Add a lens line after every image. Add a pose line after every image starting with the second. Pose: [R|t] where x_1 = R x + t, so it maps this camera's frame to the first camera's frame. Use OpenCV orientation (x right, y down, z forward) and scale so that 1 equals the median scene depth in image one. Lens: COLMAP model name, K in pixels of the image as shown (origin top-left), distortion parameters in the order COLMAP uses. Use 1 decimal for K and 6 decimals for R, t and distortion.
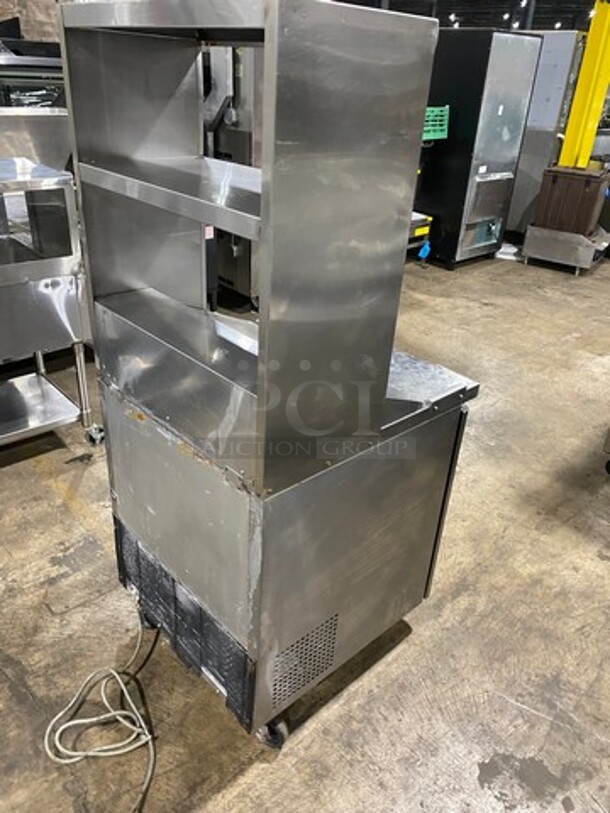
lens RADIAL K [[610.7, 0, 301.0], [0, 610.7, 409.3], [0, 0, 1]] dist [0.001970, -0.009696]
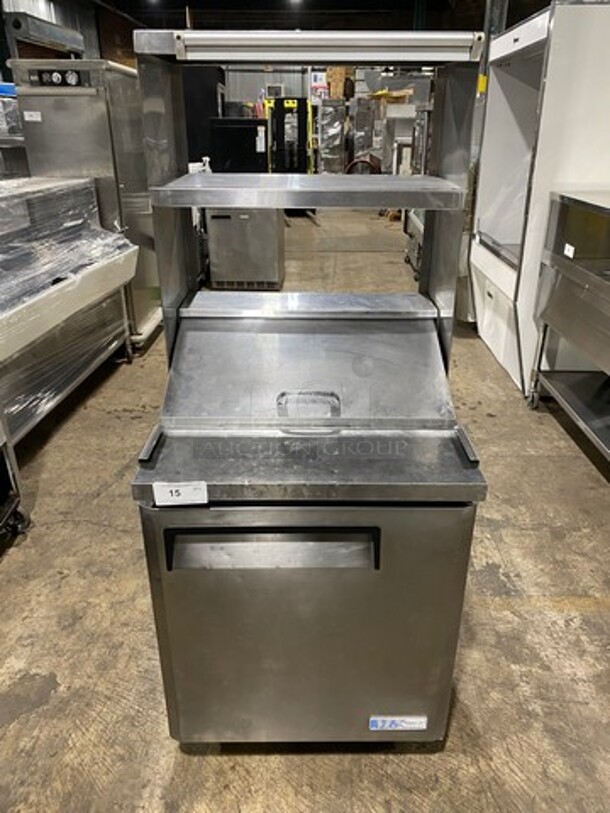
lens RADIAL K [[610.7, 0, 308.9], [0, 610.7, 400.6], [0, 0, 1]] dist [0.001970, -0.009696]
pose [[-0.666371, 0.255061, -0.700638, 0.264717], [-0.396671, 0.674391, 0.622775, -0.265100], [0.631350, 0.692922, -0.348219, 0.550477]]
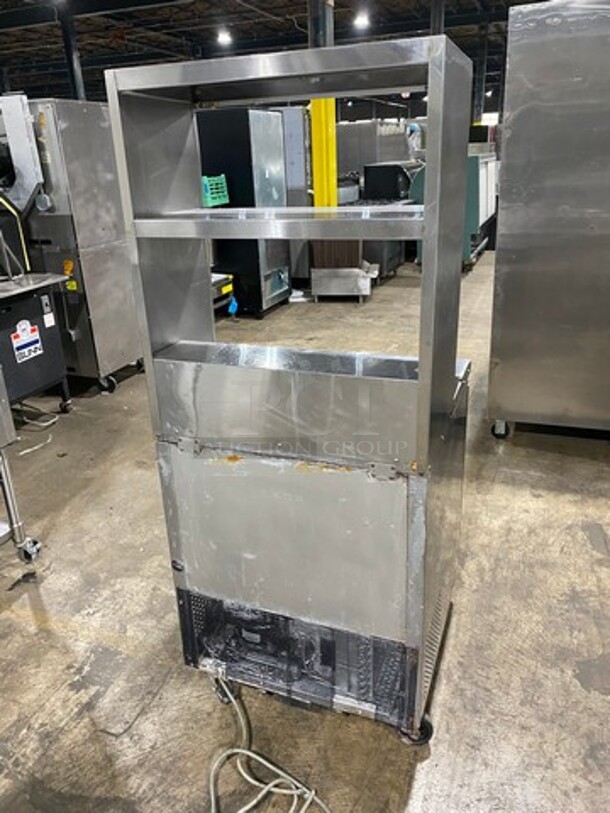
lens RADIAL K [[610.7, 0, 301.2], [0, 610.7, 403.5], [0, 0, 1]] dist [0.001970, -0.009696]
pose [[0.892454, -0.243530, 0.379763, -0.198466], [0.289157, 0.954922, -0.067166, 0.009870], [-0.346287, 0.169754, 0.922642, 0.015982]]
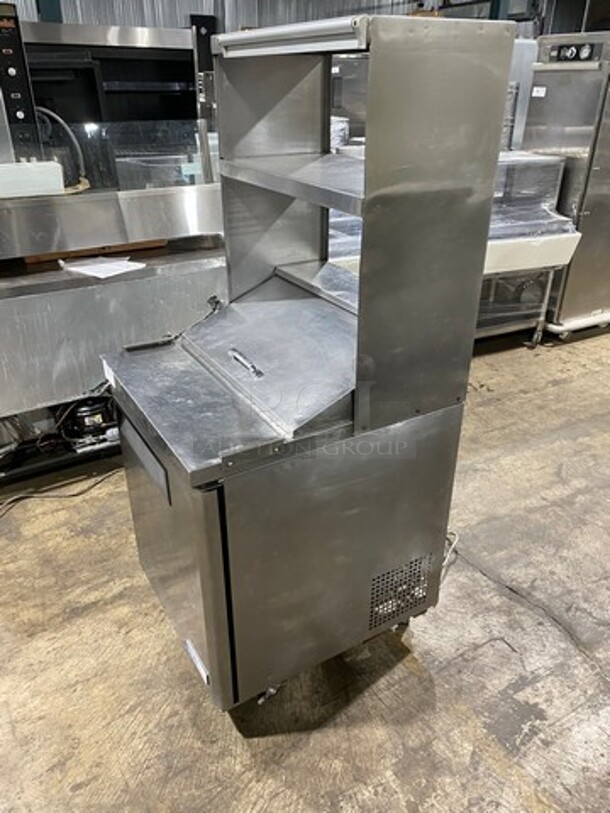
lens RADIAL K [[610.7, 0, 310.7], [0, 610.7, 406.5], [0, 0, 1]] dist [0.001970, -0.009696]
pose [[-0.978608, -0.146570, 0.144370, -0.097595], [0.041273, 0.547608, 0.835717, -0.362013], [-0.201549, 0.823798, -0.529844, 0.654497]]
